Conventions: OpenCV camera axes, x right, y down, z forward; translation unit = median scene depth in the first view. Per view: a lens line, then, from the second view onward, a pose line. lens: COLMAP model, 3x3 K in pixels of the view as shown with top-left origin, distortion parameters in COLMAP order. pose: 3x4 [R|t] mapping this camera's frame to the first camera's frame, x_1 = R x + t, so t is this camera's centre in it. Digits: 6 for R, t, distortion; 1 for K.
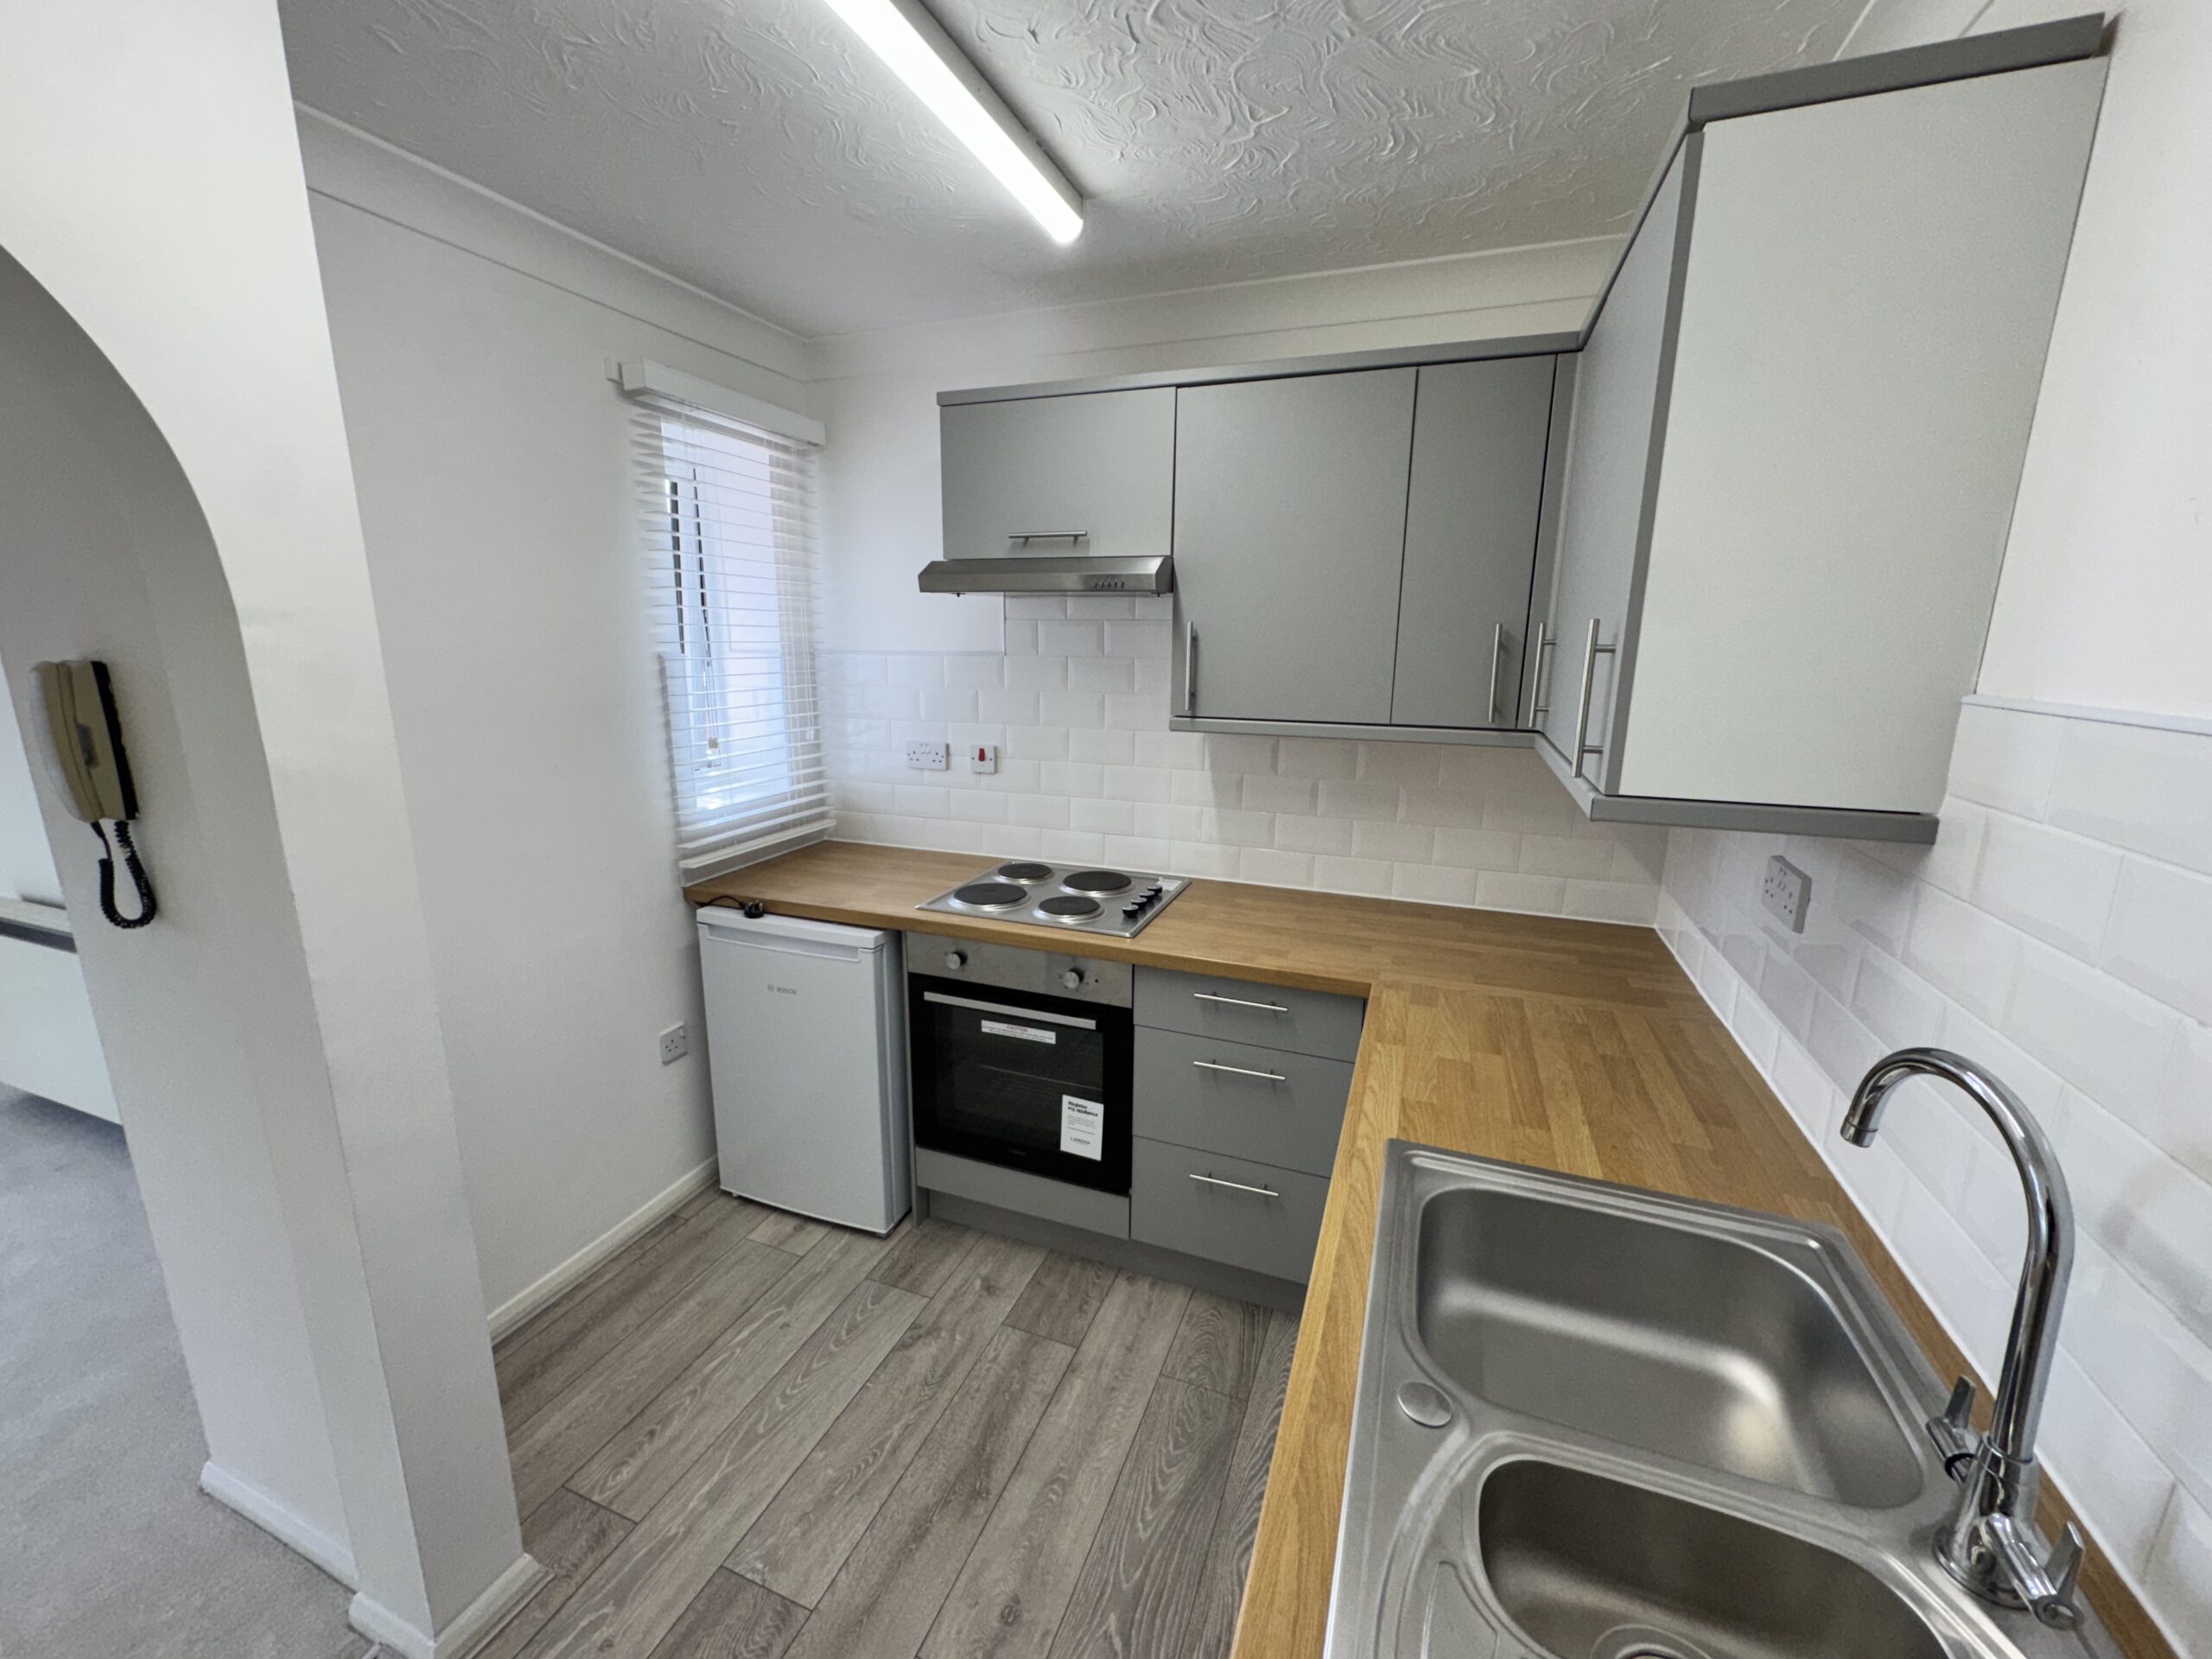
lens RADIAL K [[878.4, 0, 1103.8], [0, 878.4, 825.7], [0, 0, 1]] dist [-0.001879, -0.000331]
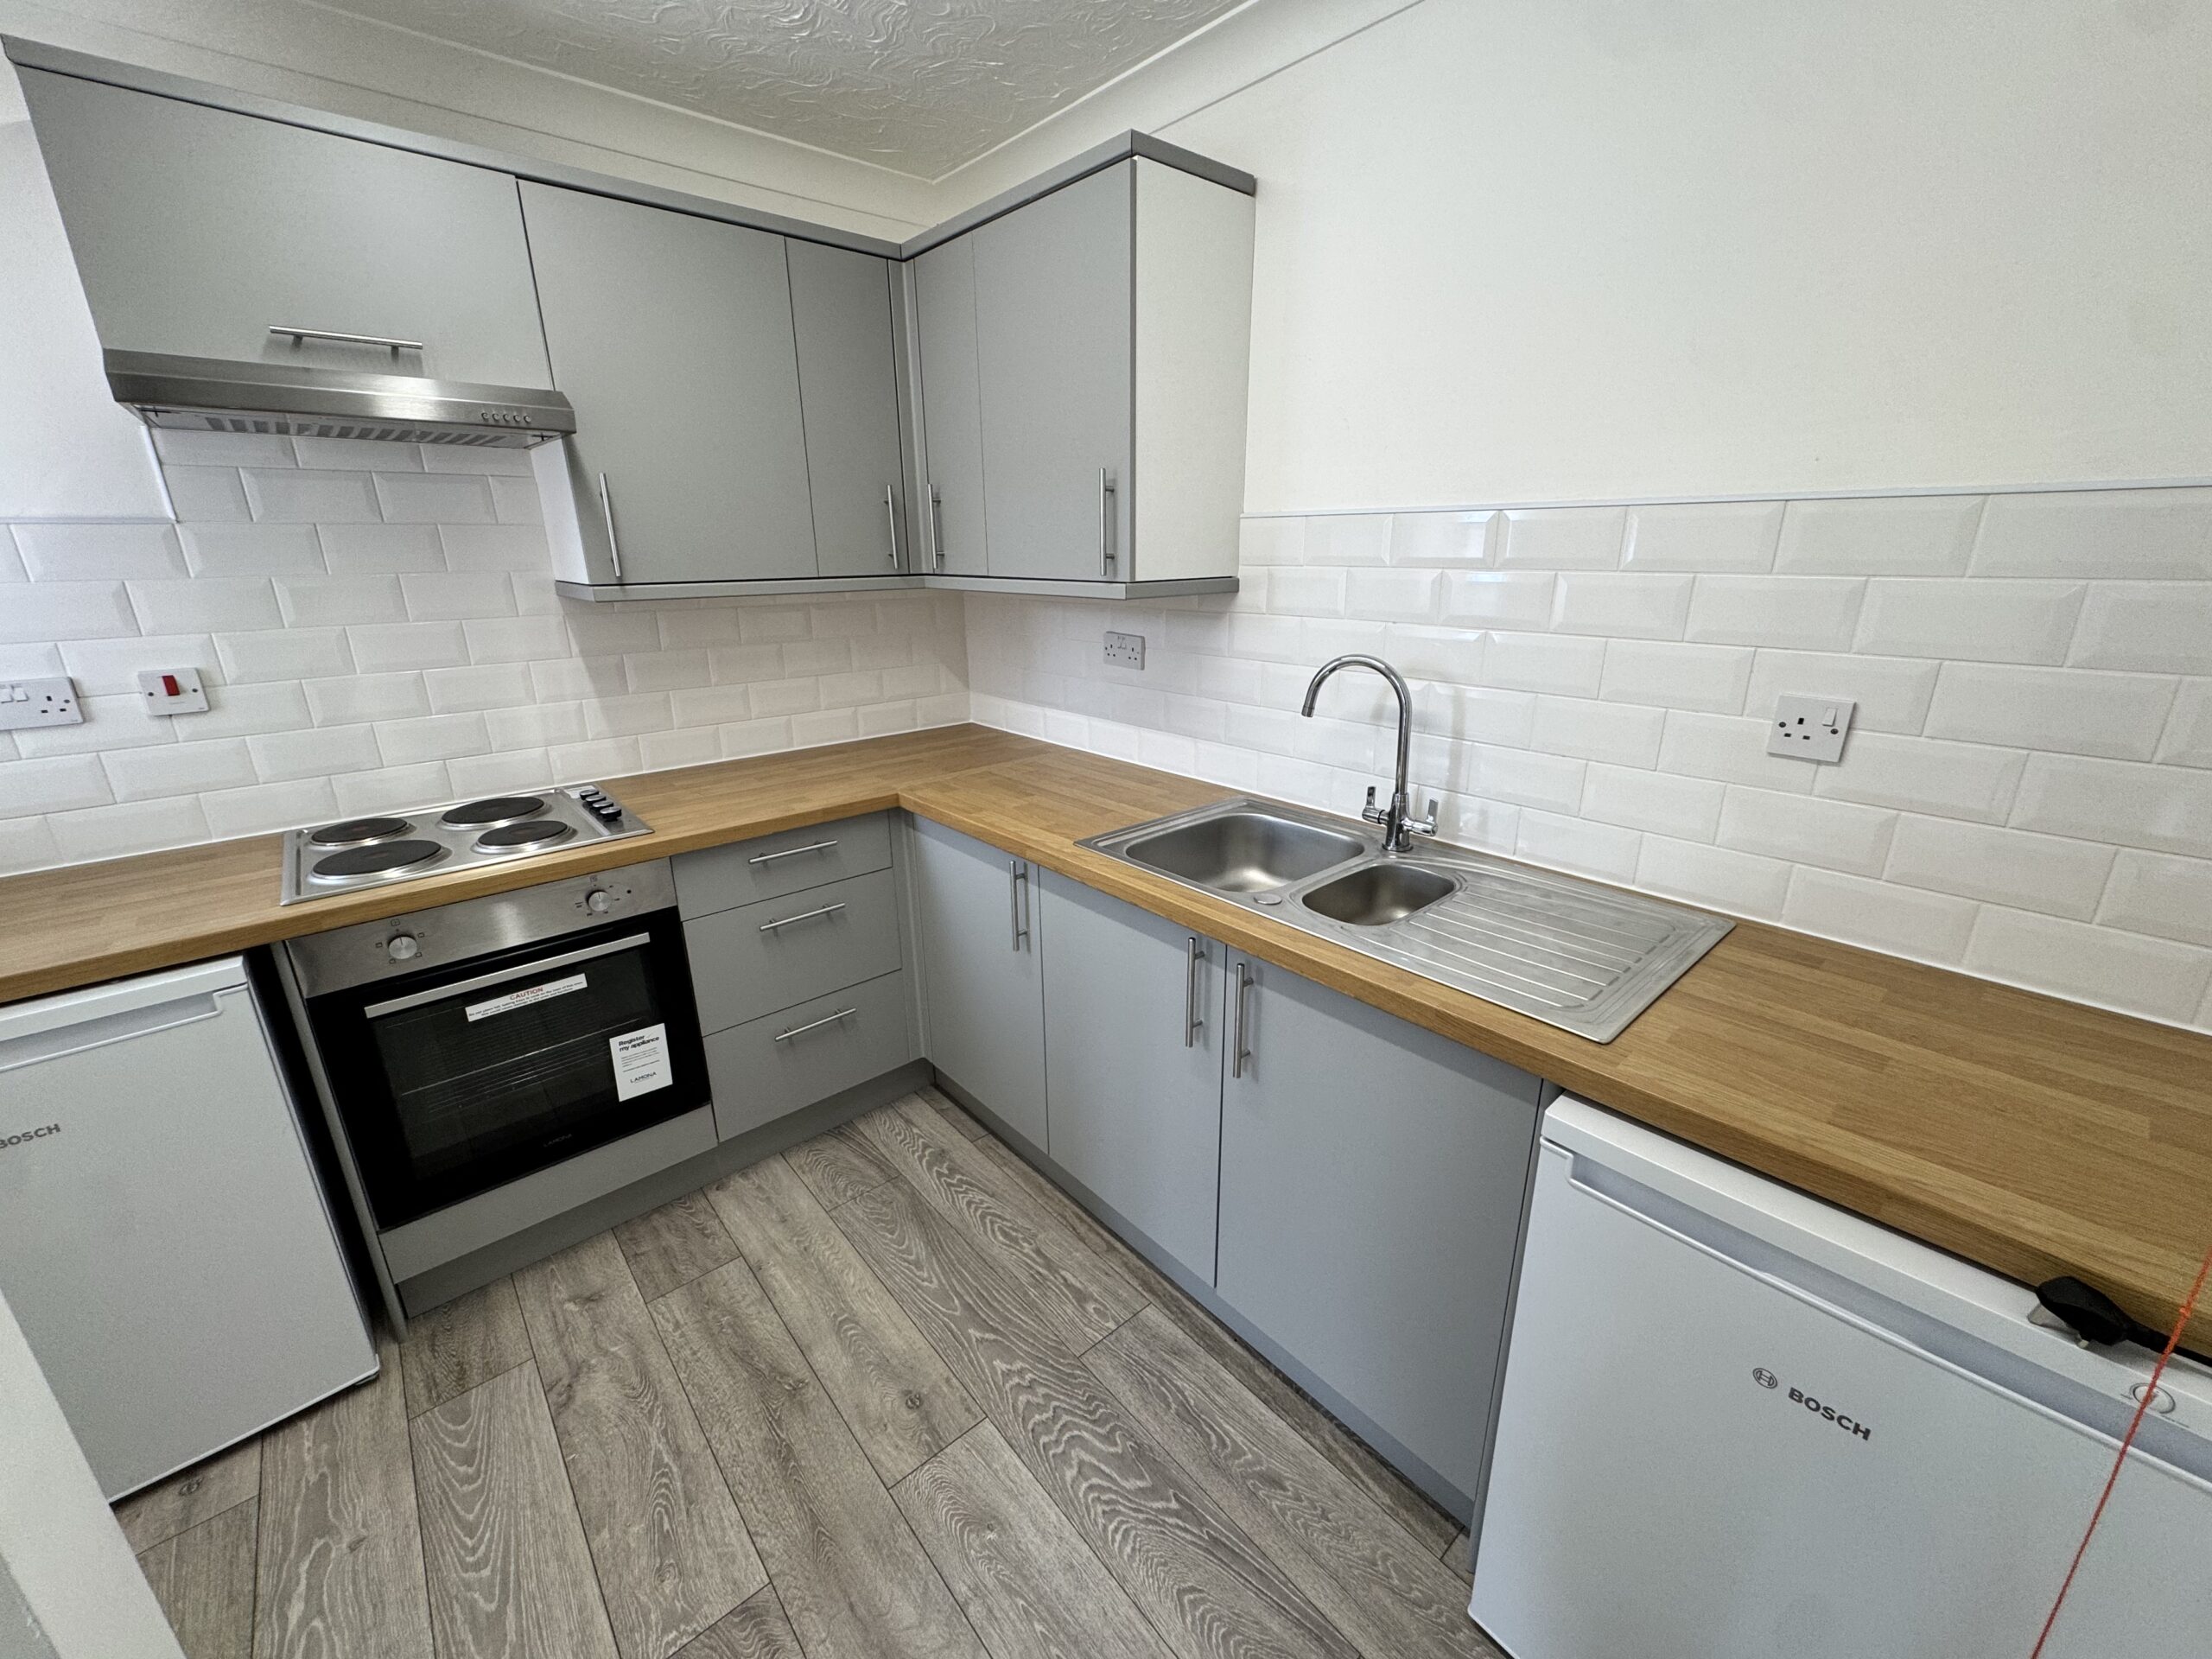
lens RADIAL K [[878.4, 0, 1103.8], [0, 878.4, 825.7], [0, 0, 1]] dist [-0.001879, -0.000331]
pose [[0.465271, -0.282817, 0.838771, -0.517606], [0.200785, 0.956604, 0.211172, 0.023557], [-0.862095, 0.070160, 0.501866, 0.145963]]
